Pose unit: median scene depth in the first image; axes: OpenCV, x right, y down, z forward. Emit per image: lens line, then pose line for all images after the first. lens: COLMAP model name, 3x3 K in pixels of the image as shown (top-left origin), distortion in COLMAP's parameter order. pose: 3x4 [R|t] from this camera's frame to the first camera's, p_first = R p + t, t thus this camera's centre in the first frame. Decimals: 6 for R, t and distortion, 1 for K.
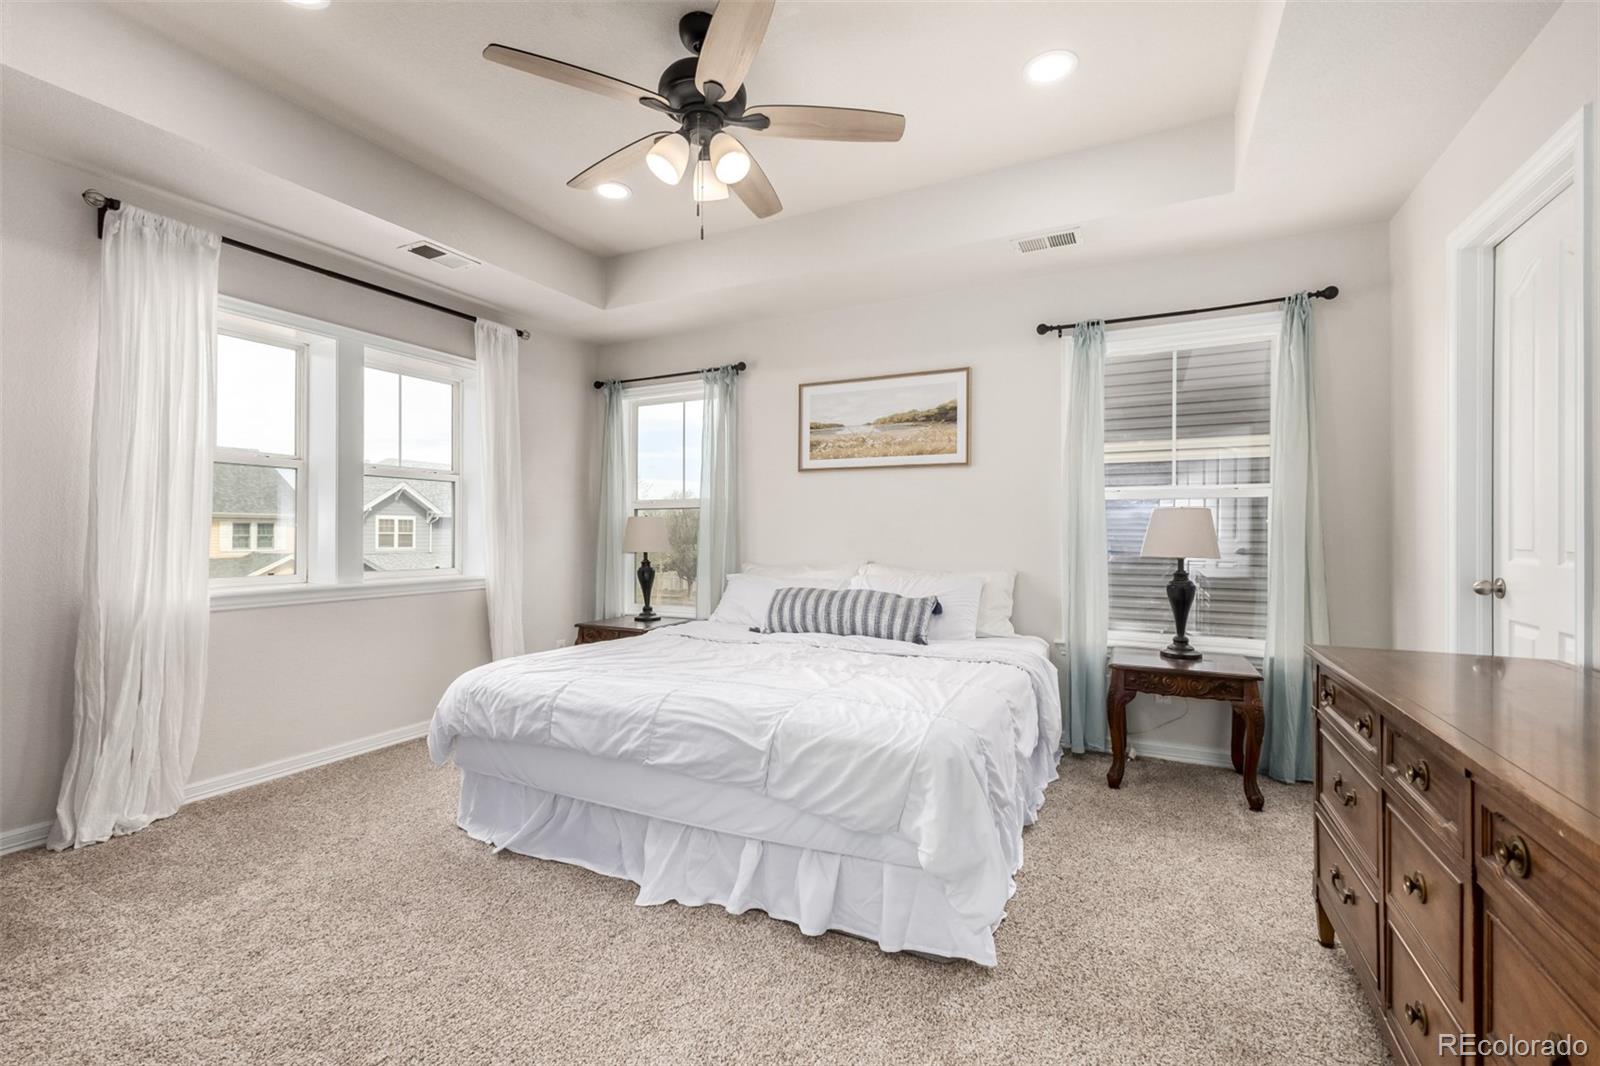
lens RADIAL K [[698.2, 0, 787.8], [0, 698.2, 530.9], [0, 0, 1]] dist [0.009751, -0.001396]
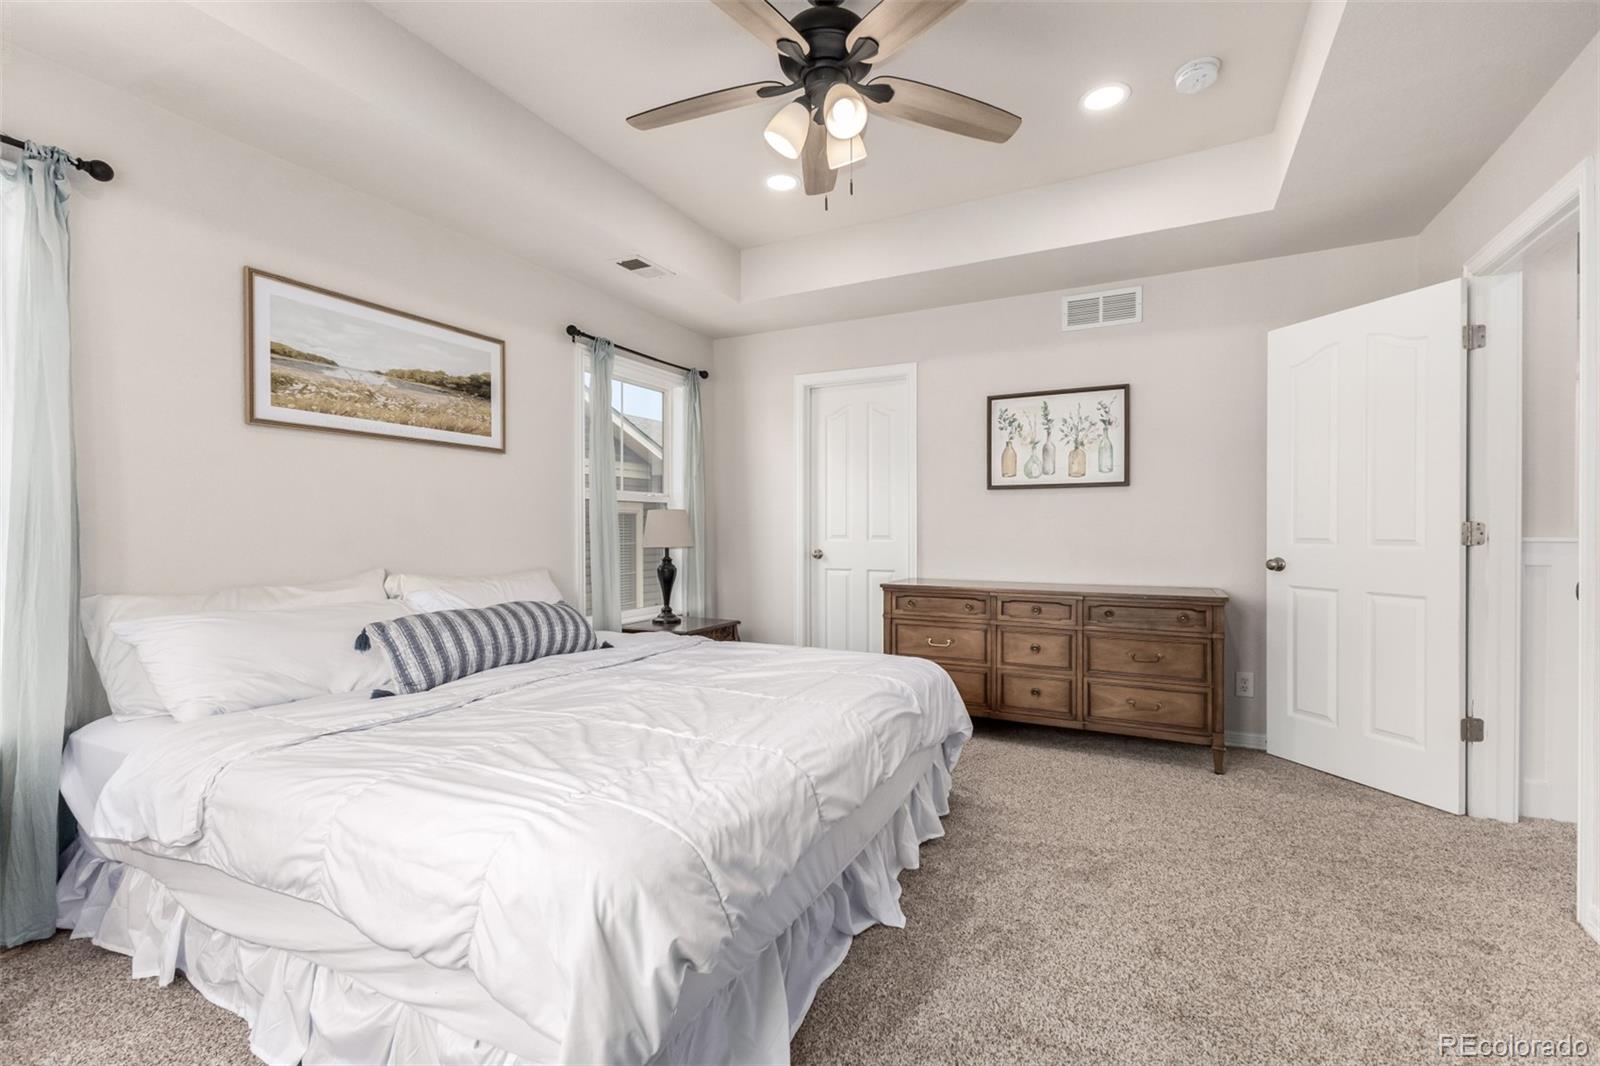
lens RADIAL K [[698.2, 0, 803.7], [0, 698.2, 532.4], [0, 0, 1]] dist [0.009751, -0.001396]
pose [[-0.009311, -0.009138, 0.999915, -0.673427], [0.000322, 0.999958, 0.009141, -0.001160], [-0.999957, 0.000407, -0.009308, 0.674609]]
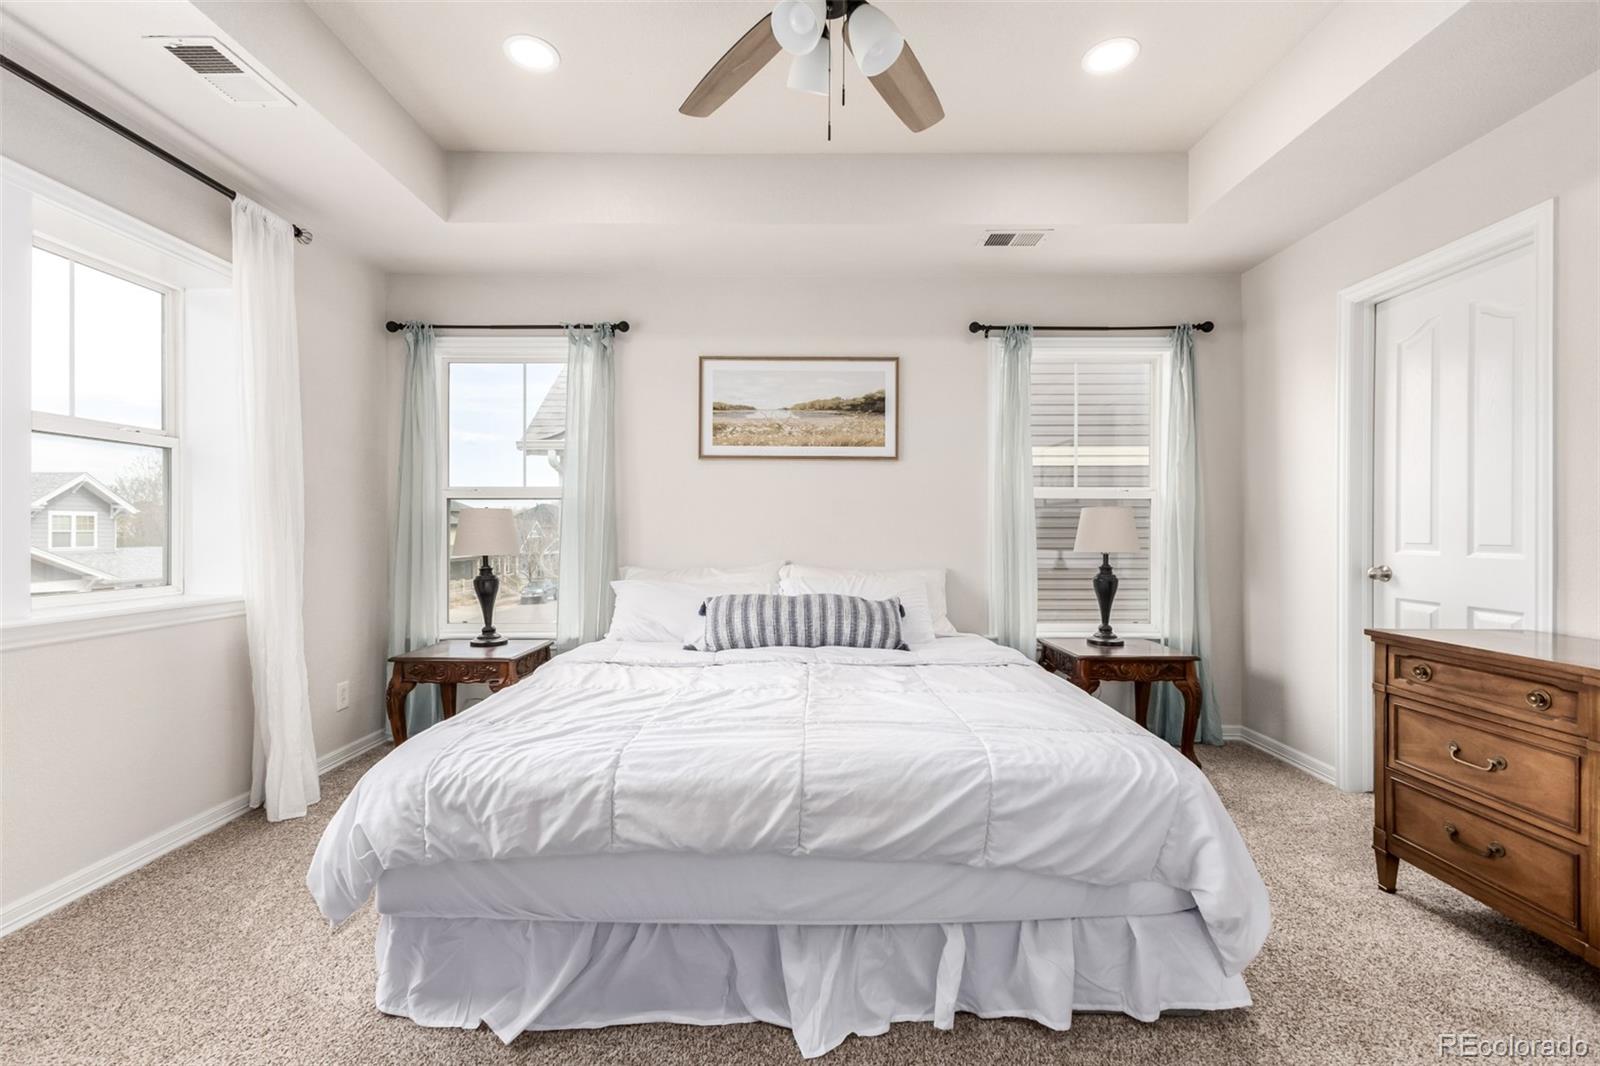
lens RADIAL K [[698.2, 0, 798.6], [0, 698.2, 529.5], [0, 0, 1]] dist [0.009751, -0.001396]
pose [[0.891199, 0.001625, 0.453611, -0.318552], [-0.001699, 0.999999, -0.000245, 0.002696], [-0.453610, -0.000553, 0.891200, 0.221622]]
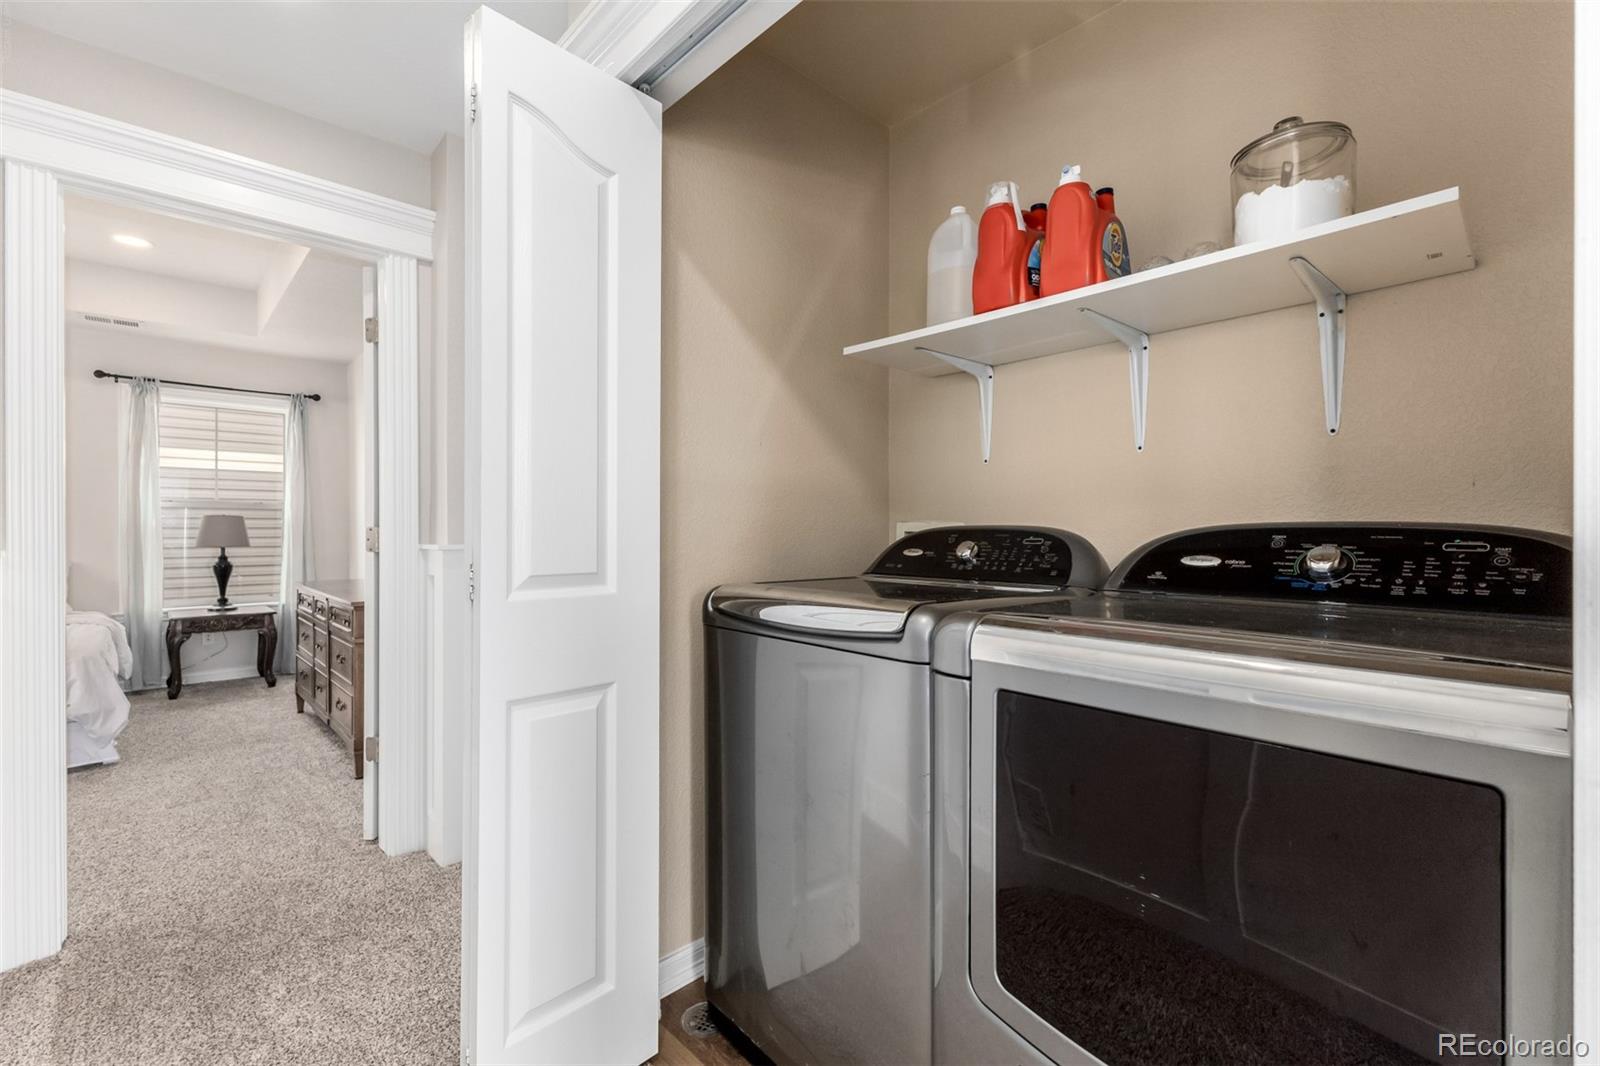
lens RADIAL K [[698.2, 0, 809.4], [0, 698.2, 527.7], [0, 0, 1]] dist [0.009751, -0.001396]
pose [[0.338847, -0.000417, 0.940842, -0.418882], [0.000080, 1.000000, 0.000414, -0.004431], [-0.940842, -0.000065, 0.338847, -0.679877]]
